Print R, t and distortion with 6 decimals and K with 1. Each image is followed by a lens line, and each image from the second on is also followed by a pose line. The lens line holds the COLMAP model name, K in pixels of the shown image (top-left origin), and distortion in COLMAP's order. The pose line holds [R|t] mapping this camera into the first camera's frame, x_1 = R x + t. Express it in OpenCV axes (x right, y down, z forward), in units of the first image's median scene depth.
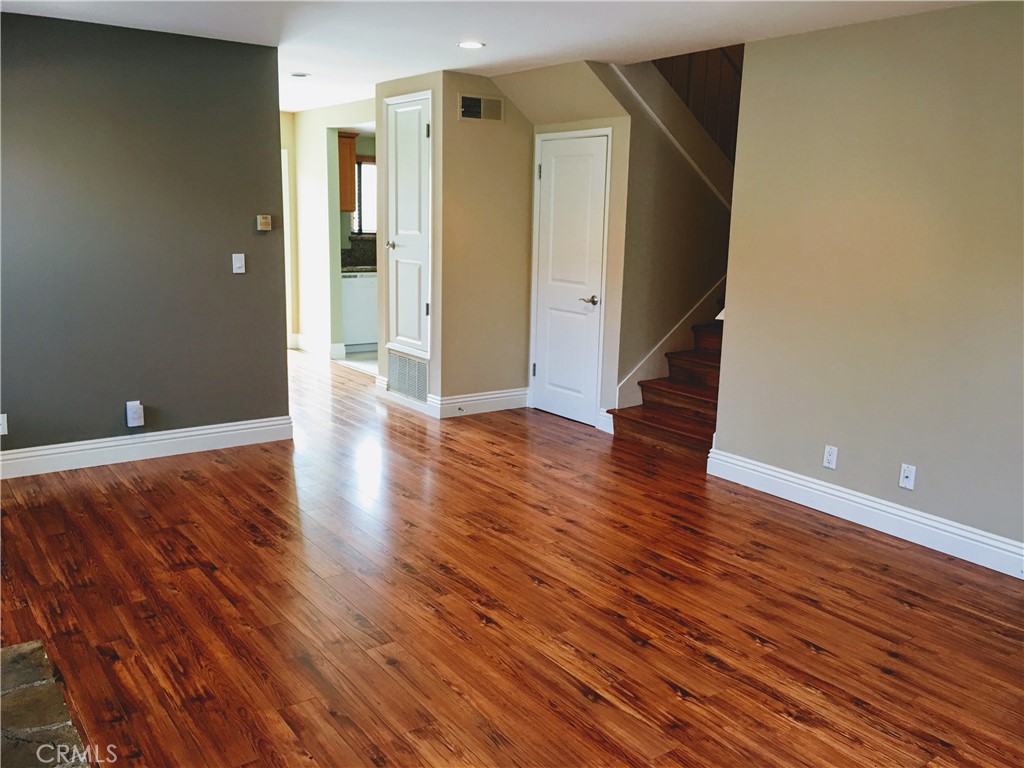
lens RADIAL K [[884.4, 0, 512.0], [0, 884.4, 384.0], [0, 0, 1]] dist [0.095102, -0.148635]
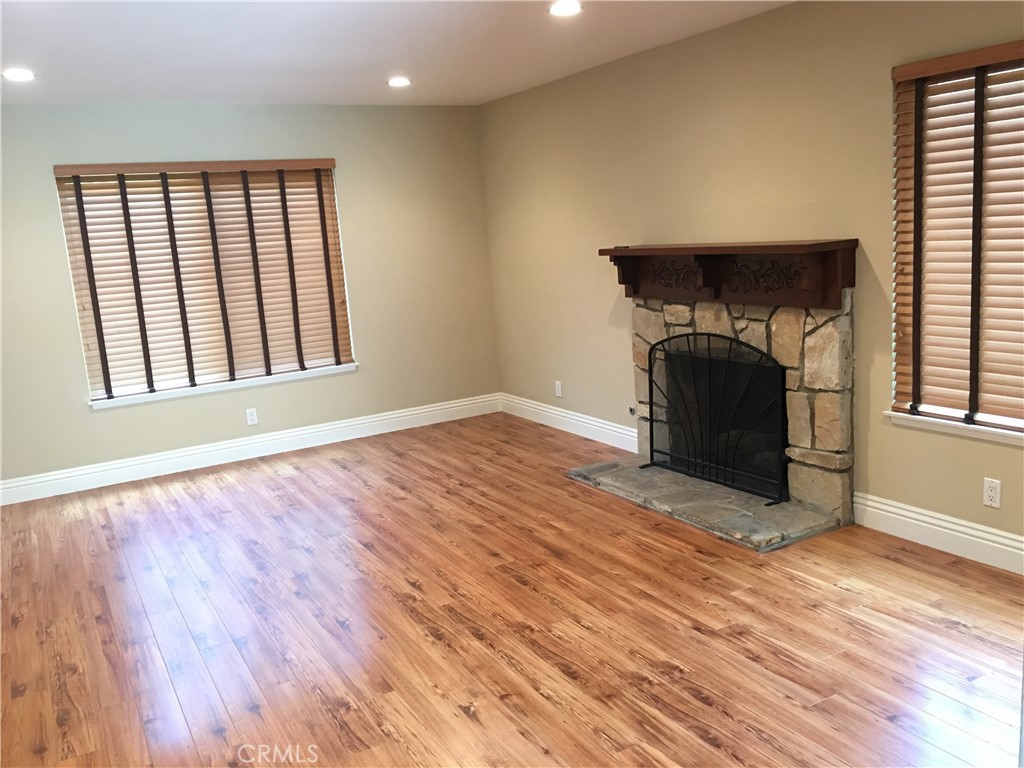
lens RADIAL K [[884.4, 0, 512.0], [0, 884.4, 384.0], [0, 0, 1]] dist [0.095102, -0.148635]
pose [[-0.992696, 0.025896, 0.117834, -0.258389], [0.067674, 0.928087, 0.366163, -0.342136], [-0.099878, 0.371463, -0.923060, 1.705871]]
